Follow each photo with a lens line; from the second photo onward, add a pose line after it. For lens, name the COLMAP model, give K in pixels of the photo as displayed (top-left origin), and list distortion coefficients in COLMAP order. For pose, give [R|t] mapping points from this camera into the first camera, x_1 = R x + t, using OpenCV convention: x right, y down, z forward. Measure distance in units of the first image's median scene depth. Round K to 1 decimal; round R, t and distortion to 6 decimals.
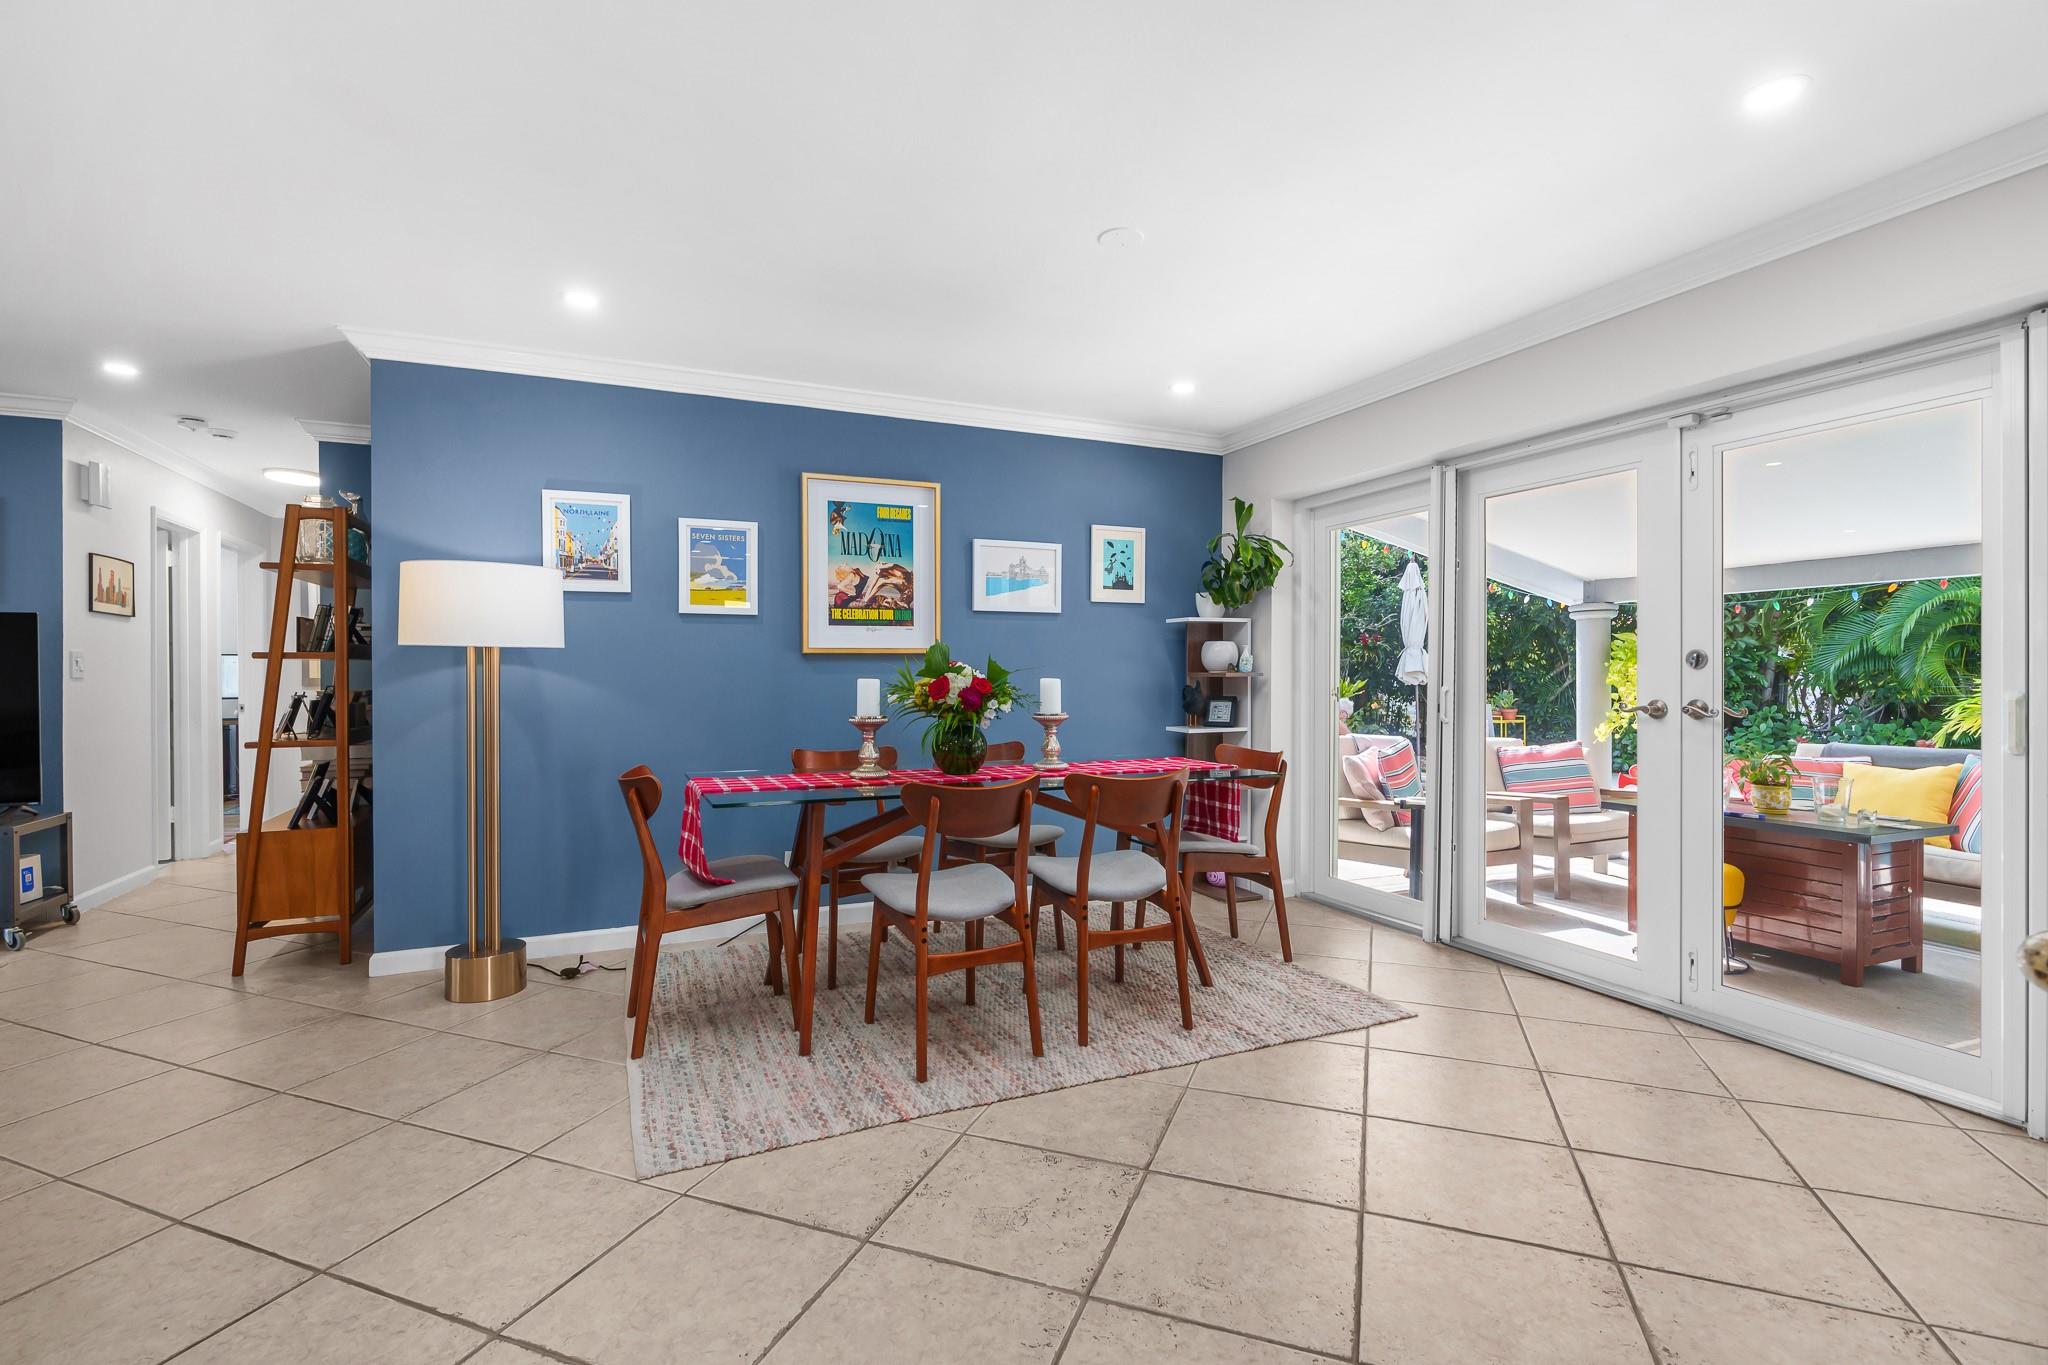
lens RADIAL K [[926.4, 0, 1012.0], [0, 926.4, 683.6], [0, 0, 1]] dist [-0.010075, 0.003892]
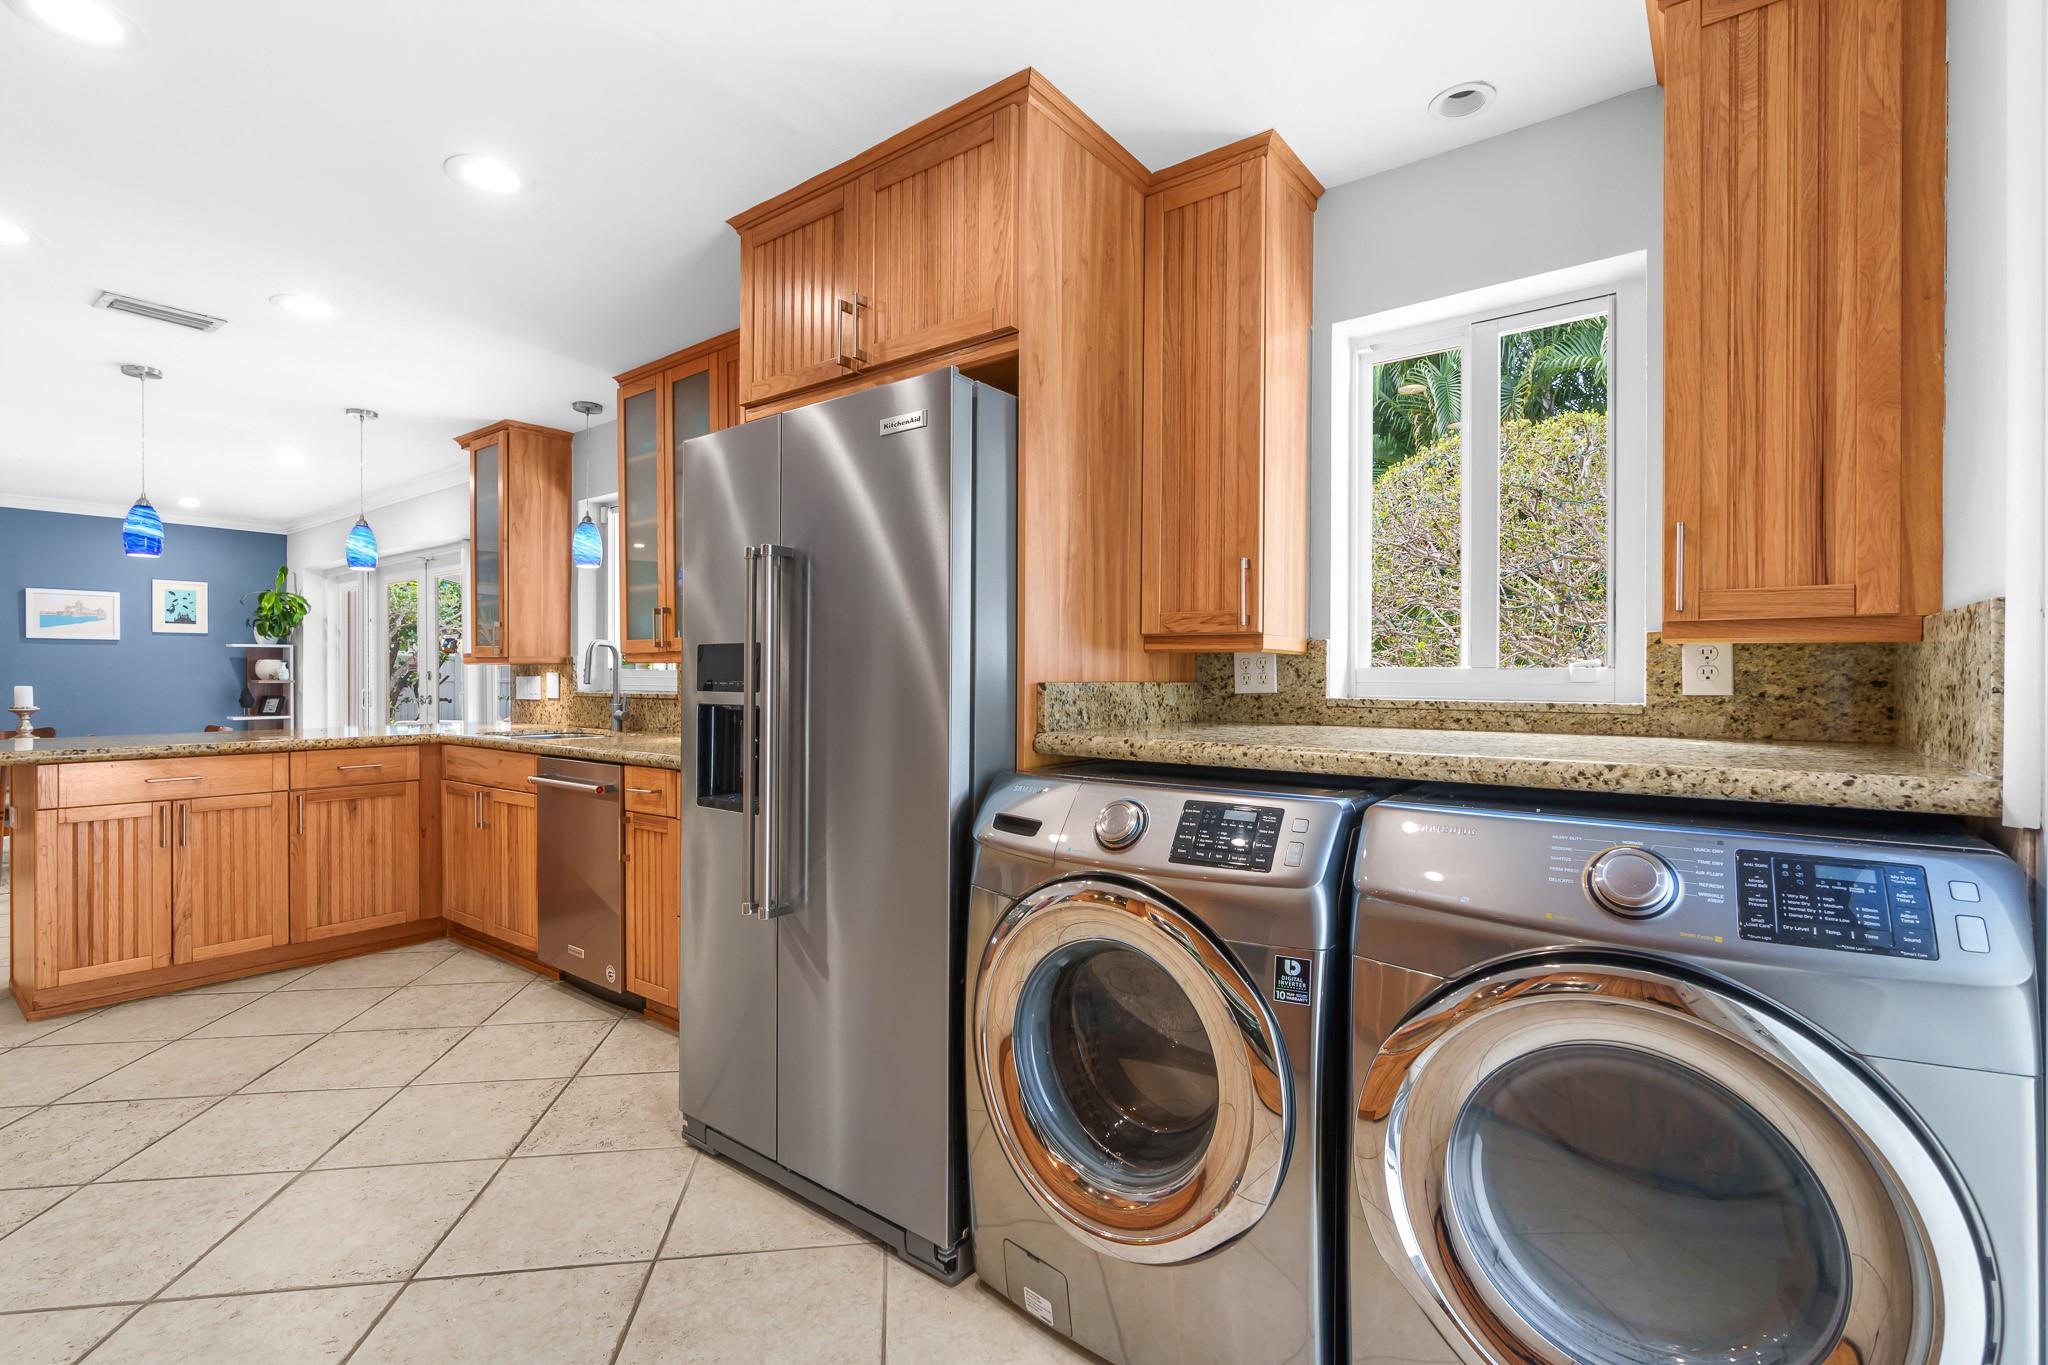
lens RADIAL K [[926.4, 0, 1023.2], [0, 926.4, 680.7], [0, 0, 1]] dist [-0.010075, 0.003892]
pose [[0.872327, -0.002256, 0.488917, 0.656626], [0.003784, 0.999991, -0.002136, -0.004180], [-0.488908, 0.003713, 0.872328, -1.073824]]
